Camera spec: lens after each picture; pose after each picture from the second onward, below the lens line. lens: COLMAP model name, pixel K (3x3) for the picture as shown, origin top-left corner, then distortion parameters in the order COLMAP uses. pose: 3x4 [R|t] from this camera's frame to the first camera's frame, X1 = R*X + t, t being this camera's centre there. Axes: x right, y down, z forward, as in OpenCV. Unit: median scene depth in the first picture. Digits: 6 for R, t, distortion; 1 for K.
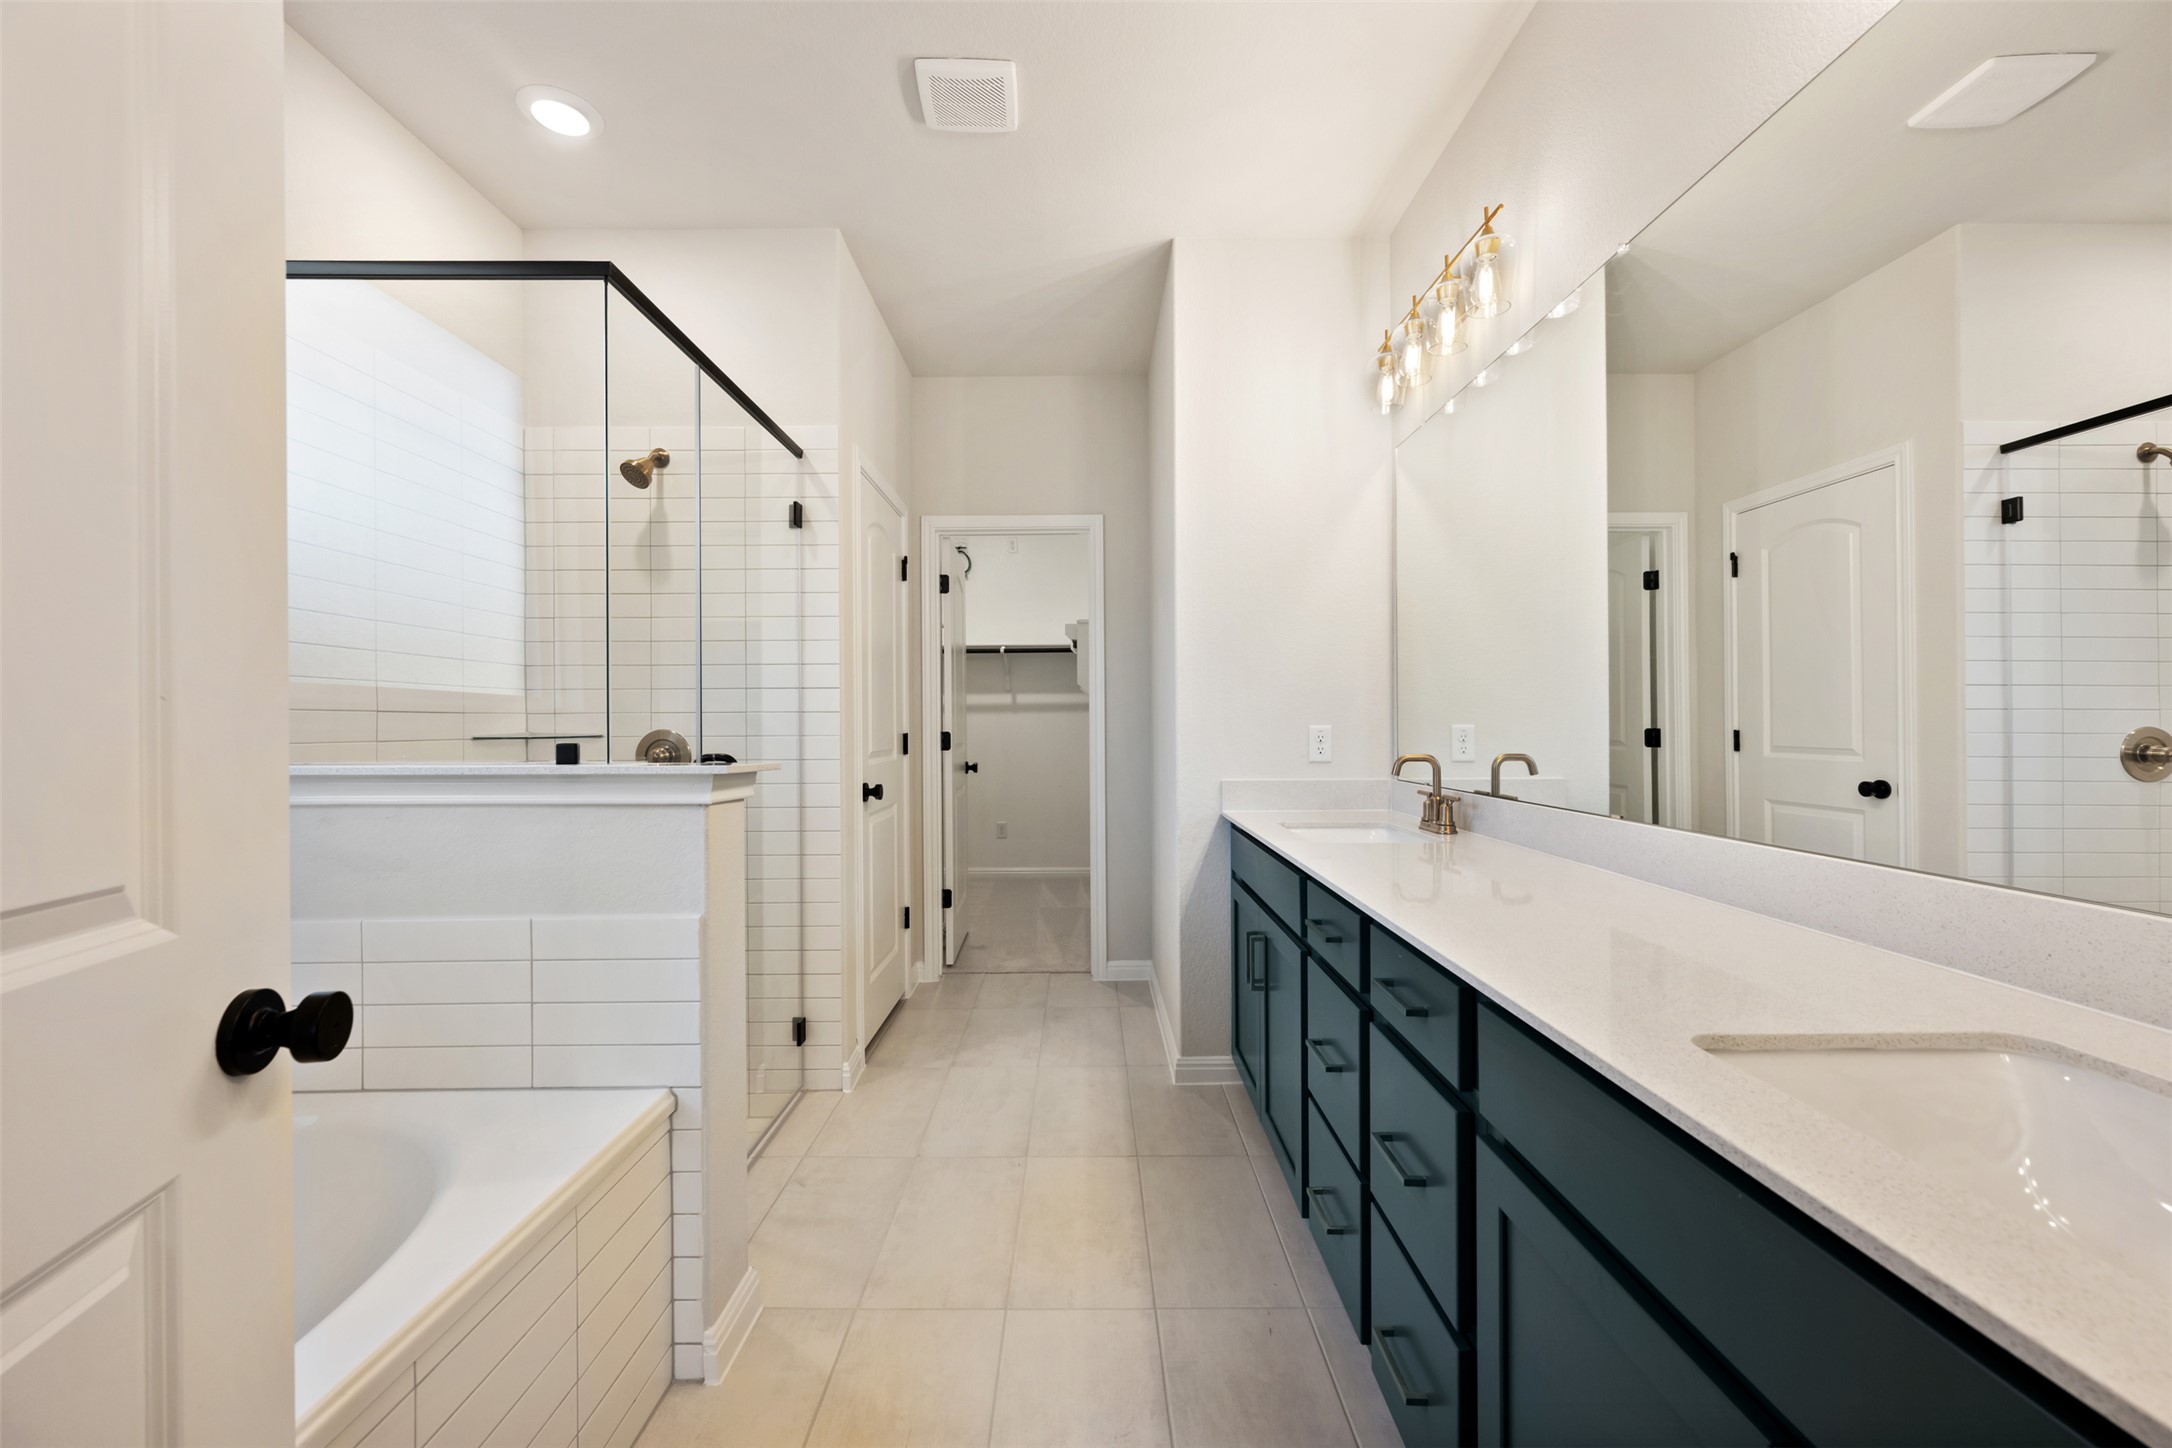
lens RADIAL K [[858.7, 0, 1076.8], [0, 858.7, 723.5], [0, 0, 1]] dist [-0.006230, 0.000259]
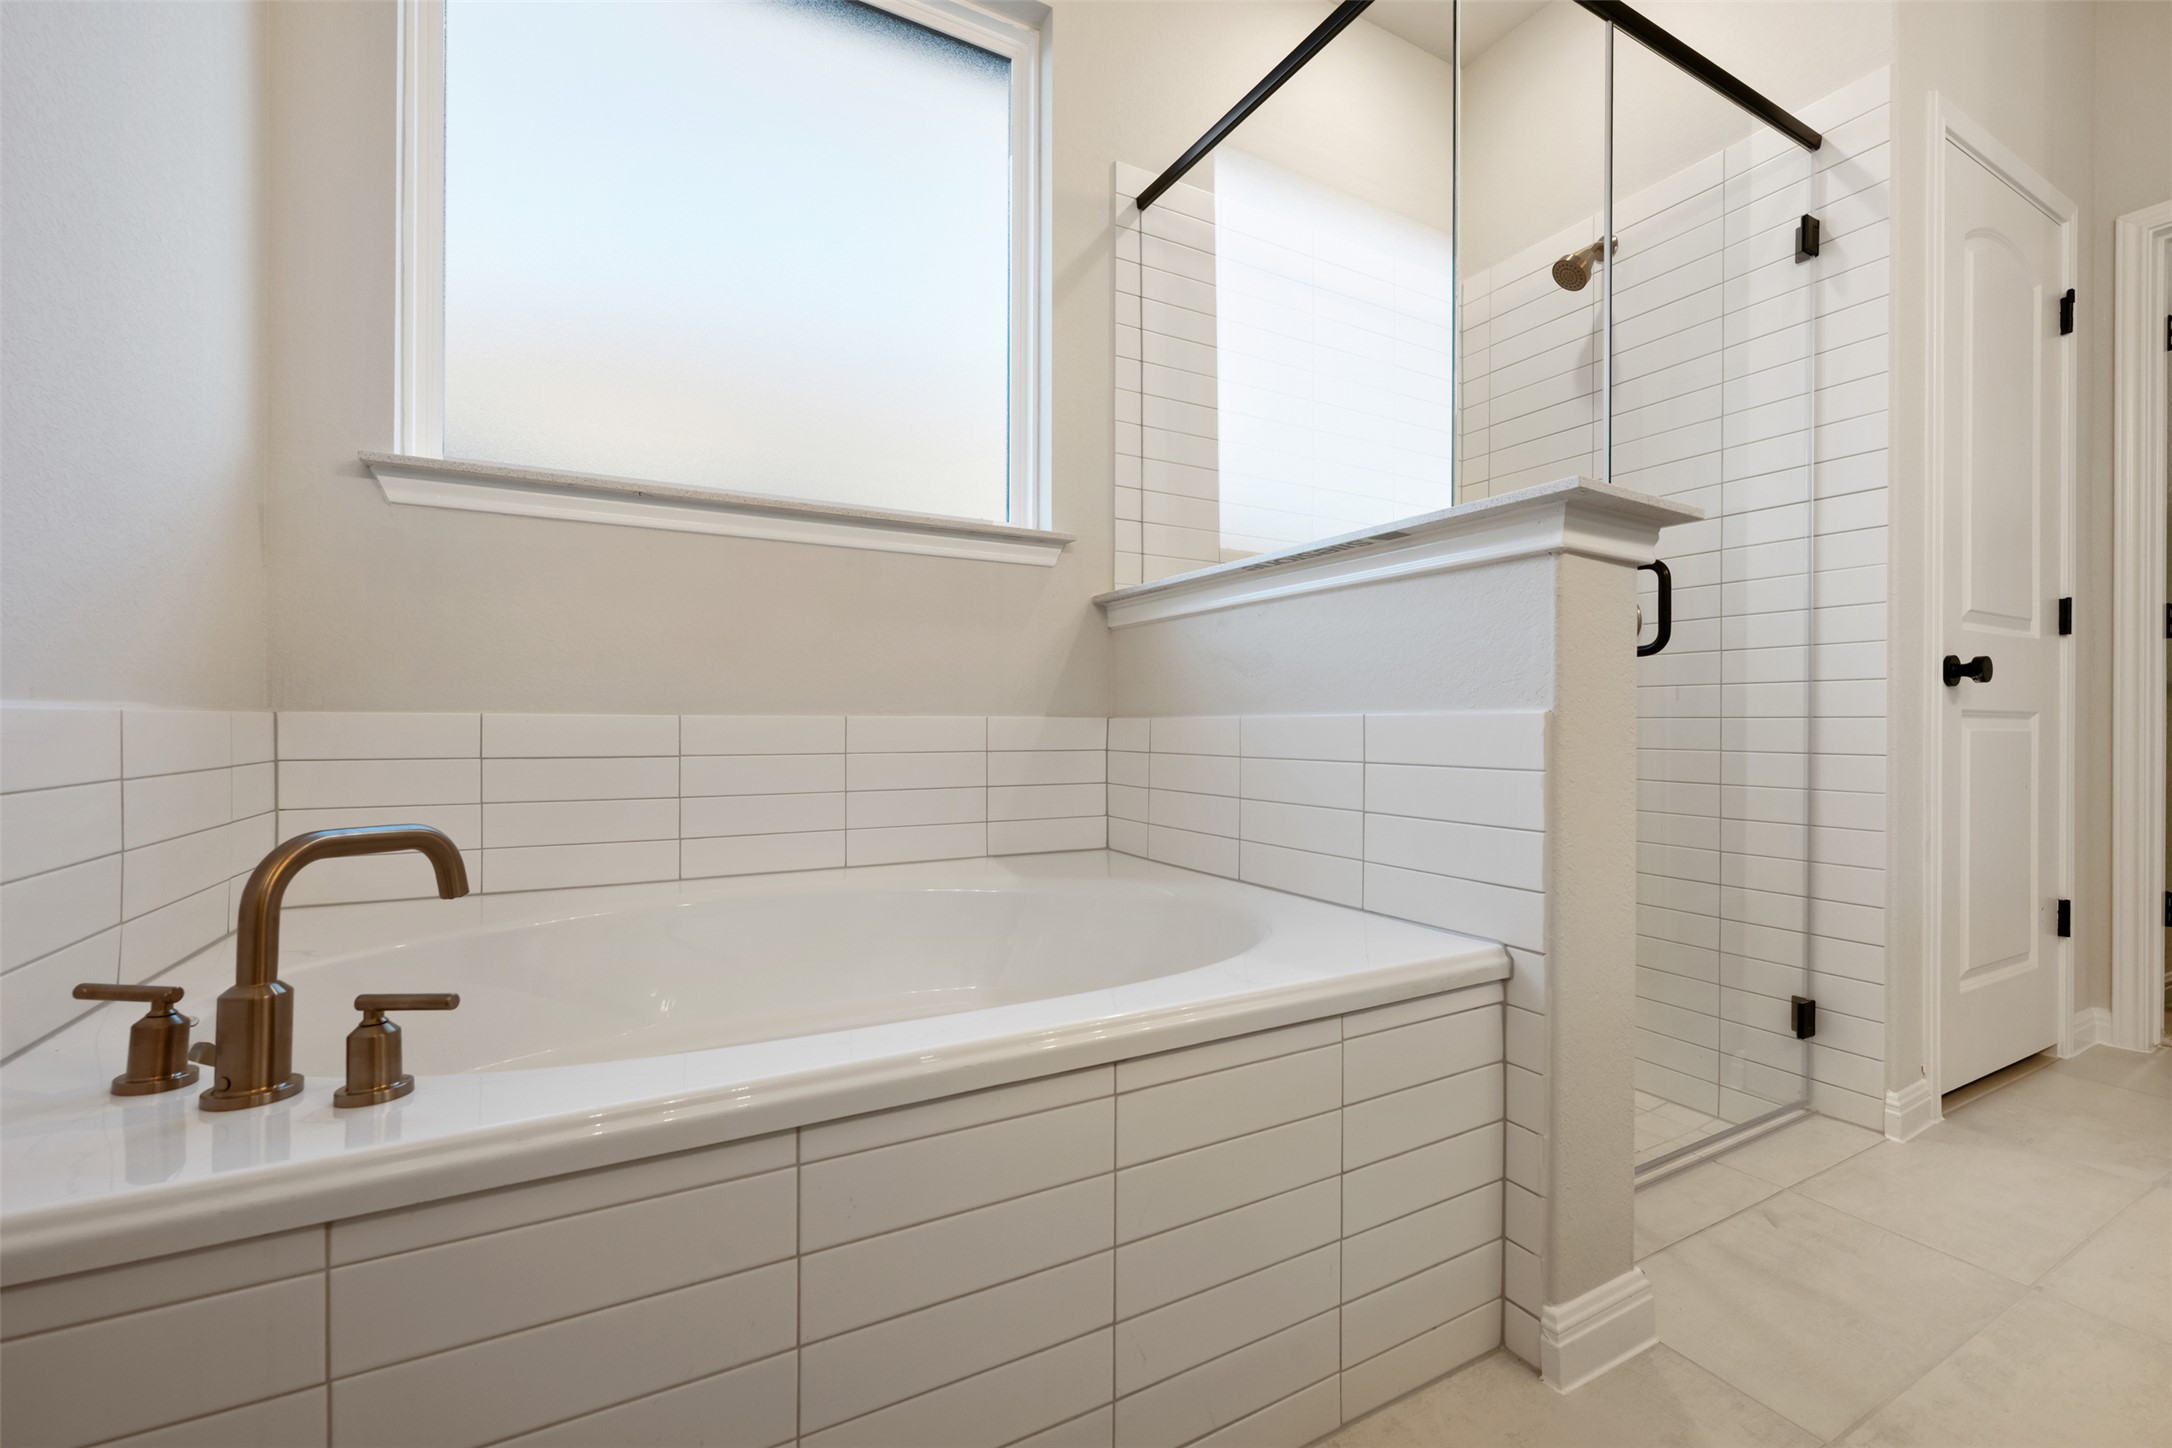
lens RADIAL K [[889.7, 0, 1088.4], [0, 889.7, 725.6], [0, 0, 1]] dist [-0.002549, 0.000570]
pose [[0.481931, 0.010825, -0.876143, 0.010929], [-0.010999, 0.999920, 0.006304, 0.134473], [0.876140, 0.006598, 0.482011, 0.181156]]
